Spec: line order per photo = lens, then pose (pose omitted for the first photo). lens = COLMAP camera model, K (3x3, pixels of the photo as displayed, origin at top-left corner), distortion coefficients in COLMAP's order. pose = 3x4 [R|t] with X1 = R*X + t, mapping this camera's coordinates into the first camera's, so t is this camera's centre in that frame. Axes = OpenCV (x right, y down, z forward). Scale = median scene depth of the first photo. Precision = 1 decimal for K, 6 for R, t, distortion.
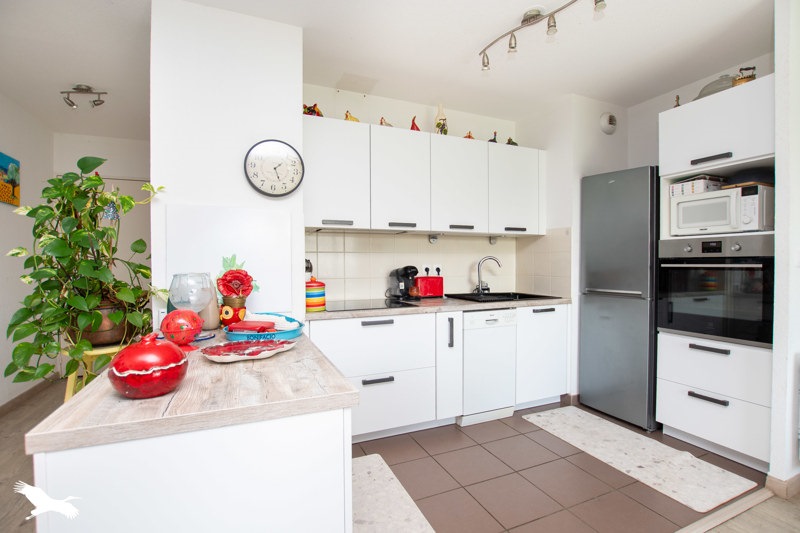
lens RADIAL K [[358.1, 0, 380.1], [0, 358.1, 268.9], [0, 0, 1]] dist [-0.001709, -0.000015]
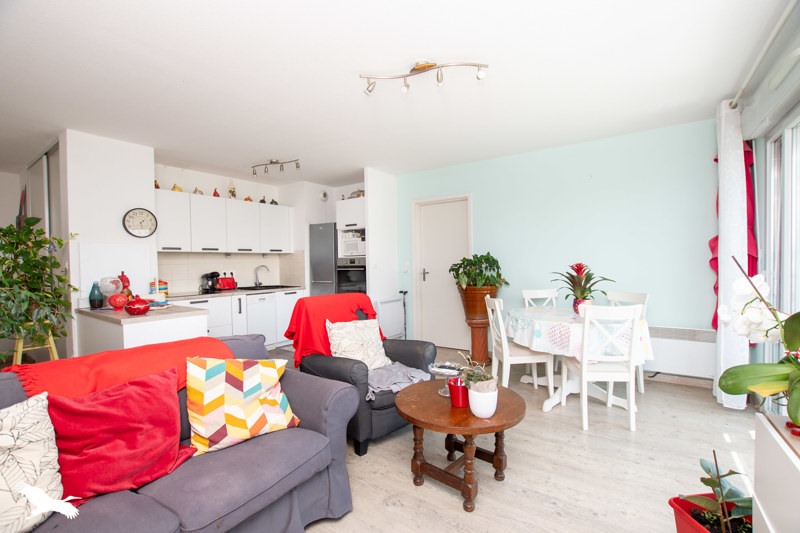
lens RADIAL K [[358.1, 0, 380.1], [0, 358.1, 268.9], [0, 0, 1]] dist [-0.001709, -0.000015]
pose [[0.847904, -0.017418, 0.529863, -0.166213], [0.020723, 0.999785, -0.000296, -0.004969], [-0.529744, 0.011231, 0.848083, -0.962521]]
